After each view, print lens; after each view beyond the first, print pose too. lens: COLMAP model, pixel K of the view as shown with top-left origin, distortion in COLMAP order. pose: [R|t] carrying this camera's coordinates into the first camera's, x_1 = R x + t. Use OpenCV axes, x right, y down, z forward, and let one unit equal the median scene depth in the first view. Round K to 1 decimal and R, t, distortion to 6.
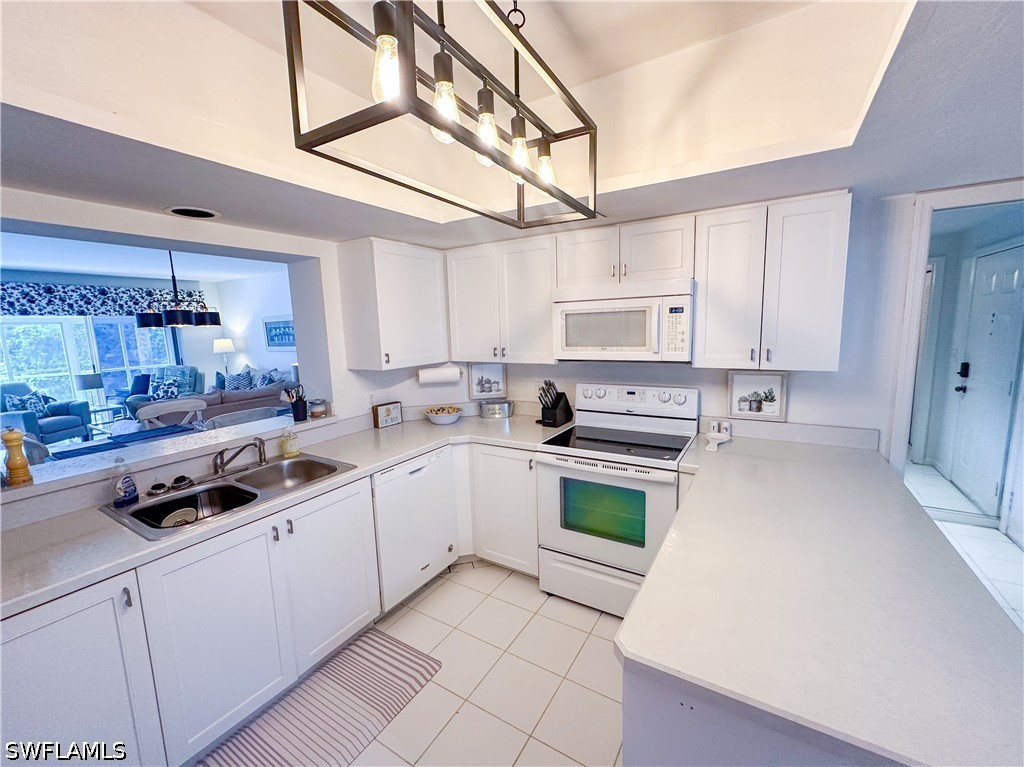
lens RADIAL K [[425.0, 0, 510.7], [0, 425.0, 384.8], [0, 0, 1]] dist [-0.003105, 0.000612]
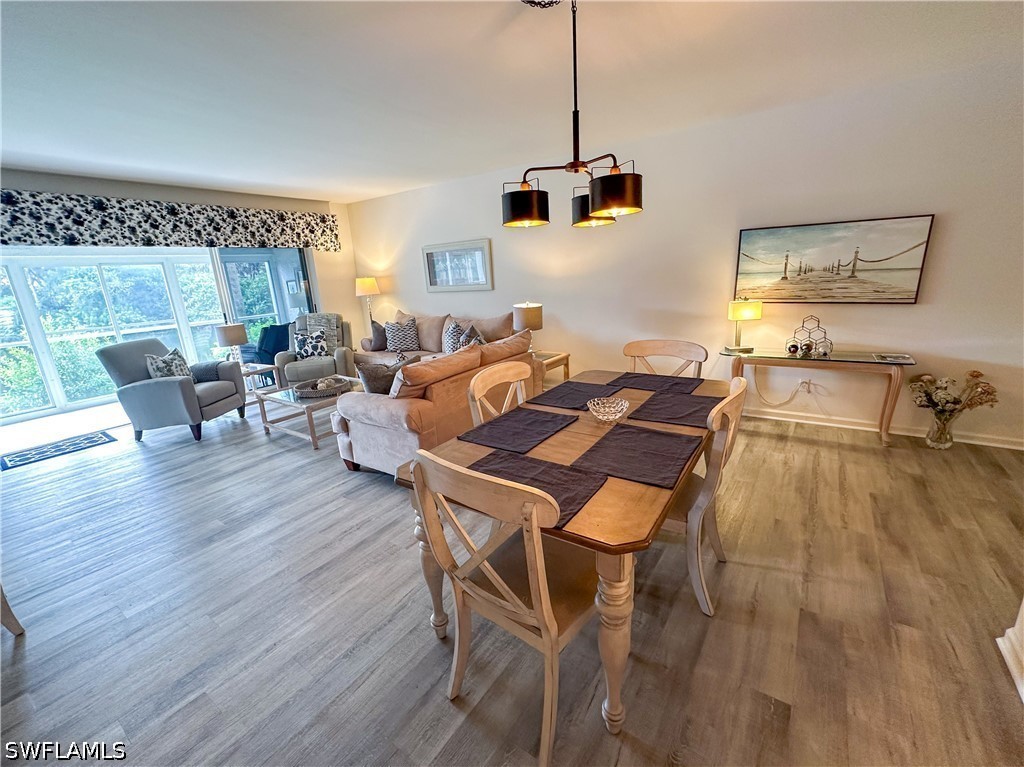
lens RADIAL K [[438.5, 0, 512.0], [0, 438.5, 383.5], [0, 0, 1]] dist [-0.001502, 0.000128]
pose [[0.997849, -0.008988, -0.064936, -0.404581], [0.016311, 0.993445, 0.113141, -0.002060], [0.063494, -0.113957, 0.991455, 0.222101]]
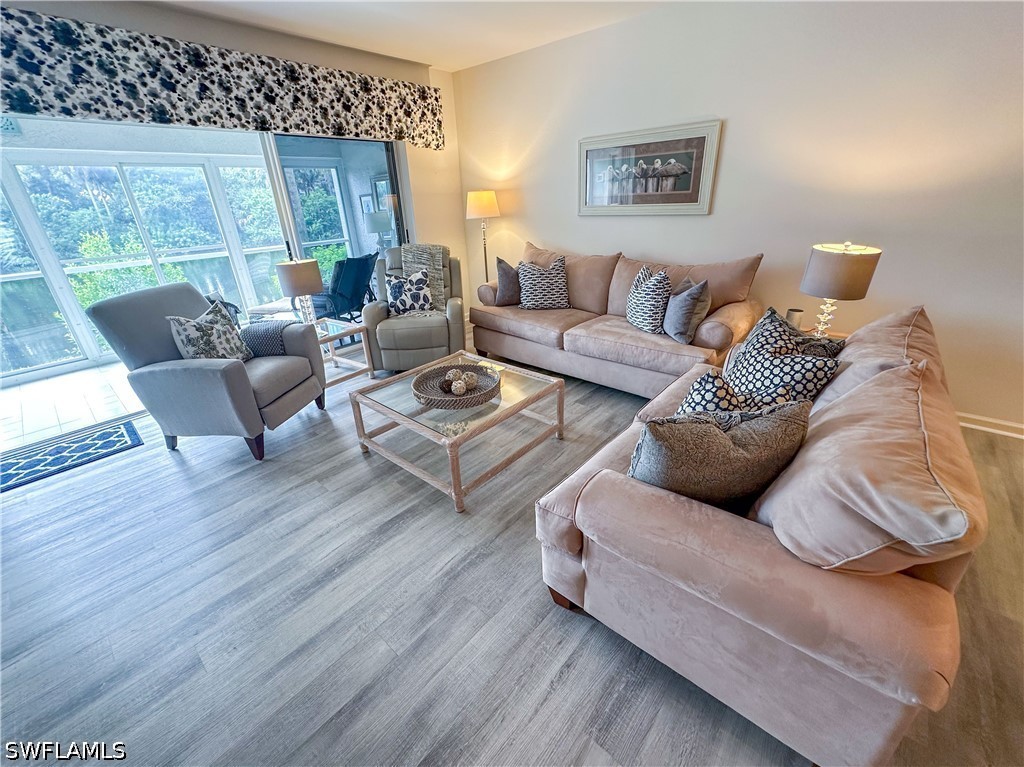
lens RADIAL K [[425.0, 0, 510.7], [0, 425.0, 384.8], [0, 0, 1]] dist [-0.003105, 0.000612]
pose [[0.985842, 0.062753, -0.155489, -0.611863], [-0.016448, 0.959046, 0.282774, -0.029874], [0.166866, -0.276213, 0.946500, 0.493882]]
